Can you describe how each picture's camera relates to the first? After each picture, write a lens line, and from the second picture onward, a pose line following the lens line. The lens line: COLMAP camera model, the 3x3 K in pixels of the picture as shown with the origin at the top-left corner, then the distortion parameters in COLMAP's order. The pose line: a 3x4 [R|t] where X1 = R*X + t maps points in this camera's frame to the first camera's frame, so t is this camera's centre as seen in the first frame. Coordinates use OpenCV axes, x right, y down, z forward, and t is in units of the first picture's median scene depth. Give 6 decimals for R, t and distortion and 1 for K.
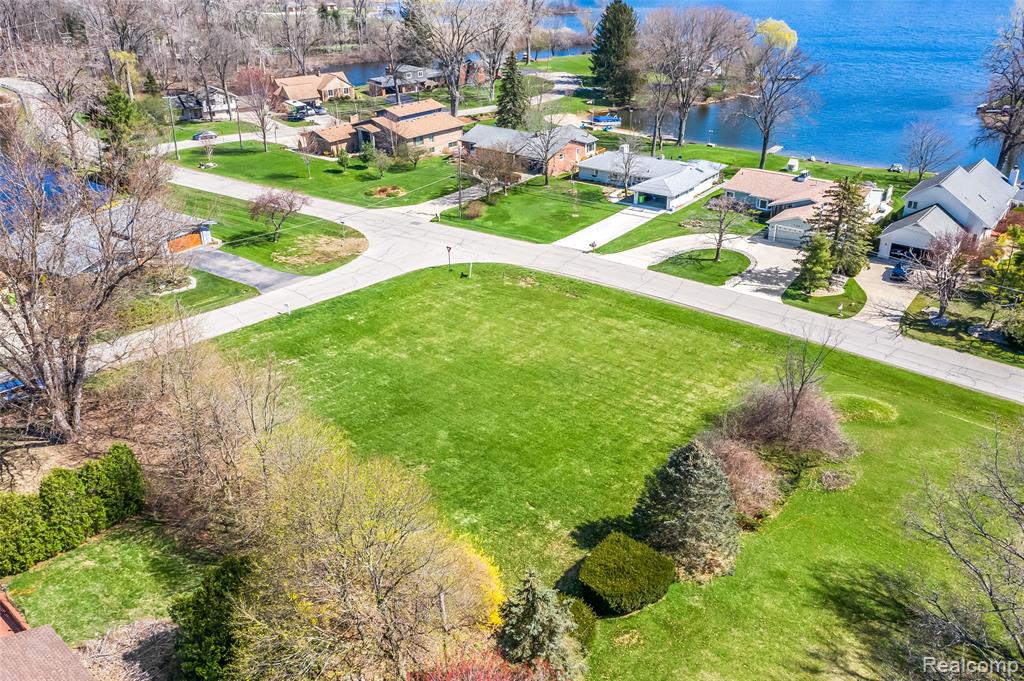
lens RADIAL K [[824.6, 0, 519.3], [0, 824.6, 339.5], [0, 0, 1]] dist [-0.014810, -0.005162]
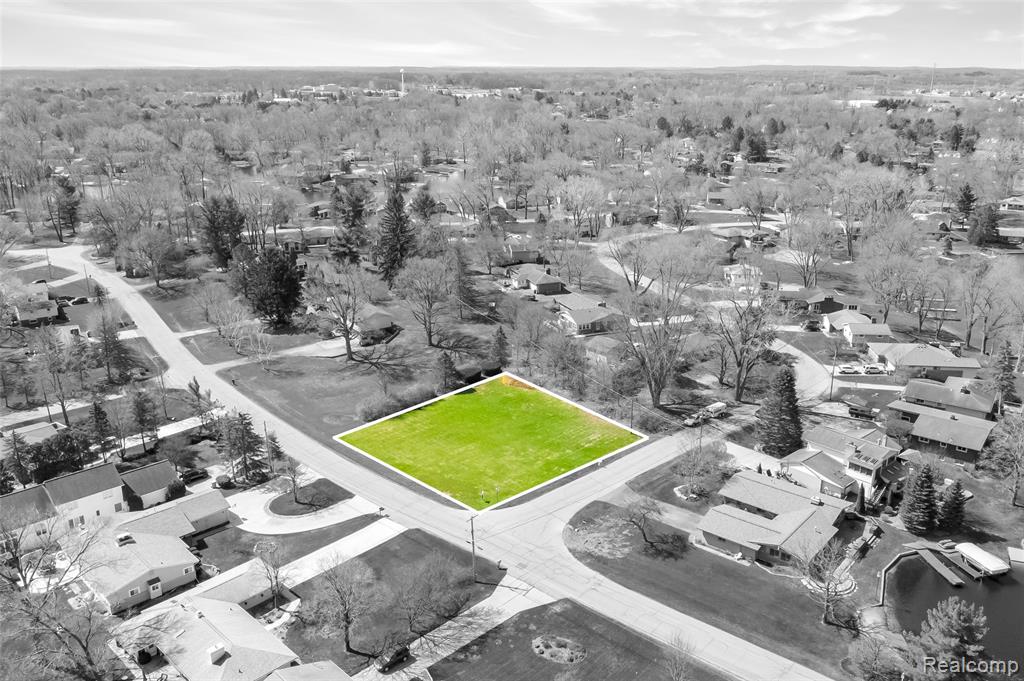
lens RADIAL K [[824.6, 0, 519.3], [0, 824.6, 339.5], [0, 0, 1]] dist [-0.014810, -0.005162]
pose [[-0.992211, -0.028834, 0.121189, -0.236720], [0.064223, 0.715187, 0.695977, -1.041302], [-0.106741, 0.698338, -0.707764, 1.515210]]
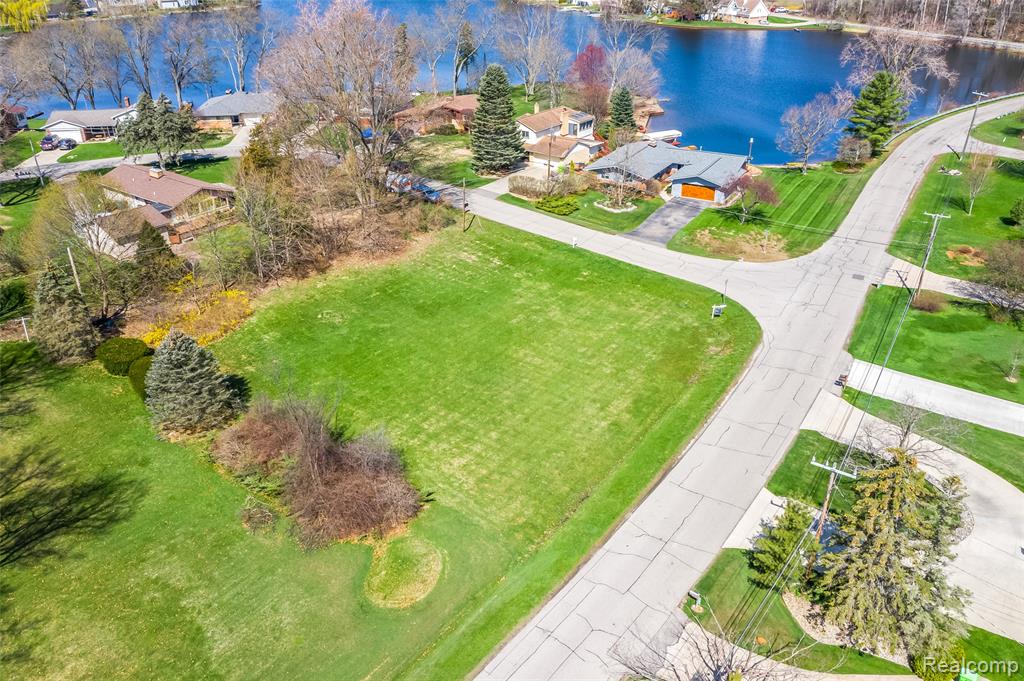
lens RADIAL K [[824.6, 0, 519.3], [0, 824.6, 339.5], [0, 0, 1]] dist [-0.014810, -0.005162]
pose [[0.060657, 0.471387, -0.879838, 0.606386], [-0.439995, 0.803829, 0.400330, -0.270446], [0.895949, 0.362841, 0.256166, 0.505785]]
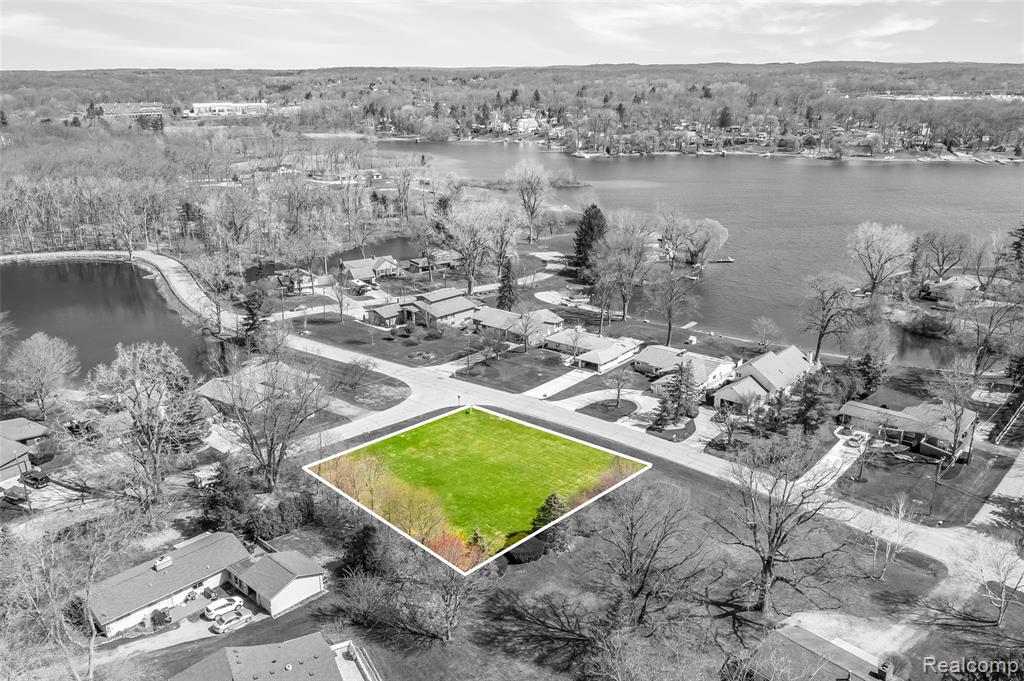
lens RADIAL K [[824.6, 0, 519.3], [0, 824.6, 339.5], [0, 0, 1]] dist [-0.014810, -0.005162]
pose [[0.999428, 0.018778, -0.028141, 0.074128], [-0.022691, 0.989041, -0.145886, 0.016917], [0.025093, 0.146441, 0.988901, -0.613693]]
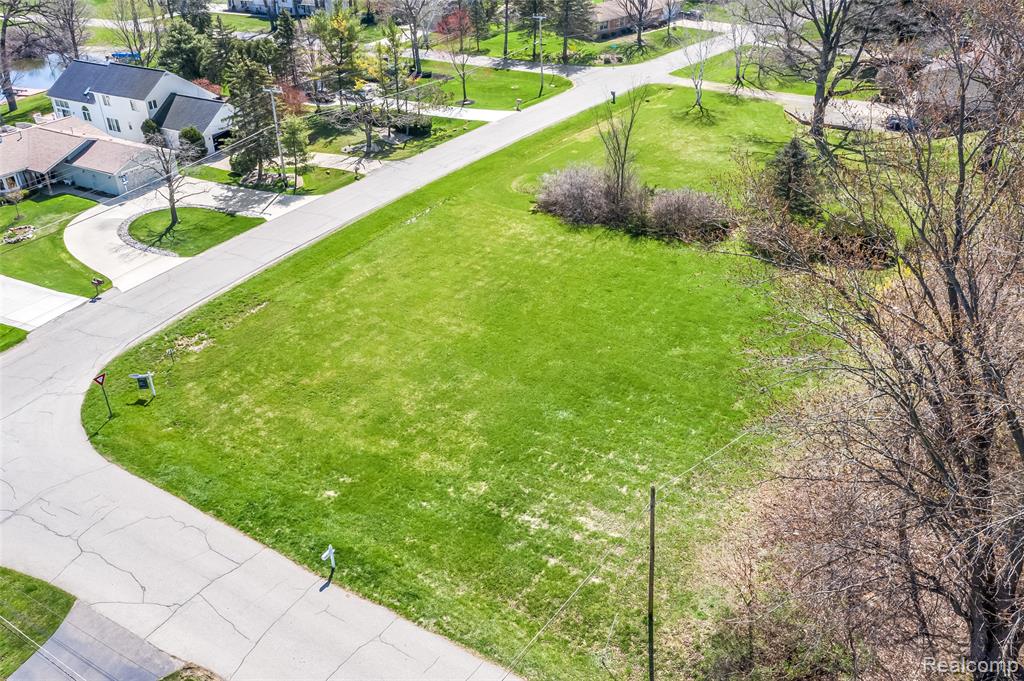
lens RADIAL K [[824.6, 0, 519.3], [0, 824.6, 339.5], [0, 0, 1]] dist [-0.014810, -0.005162]
pose [[-0.136218, -0.493033, 0.859280, -0.456913], [0.453716, 0.740005, 0.496522, -0.221684], [-0.880674, 0.457505, 0.122895, 0.598668]]
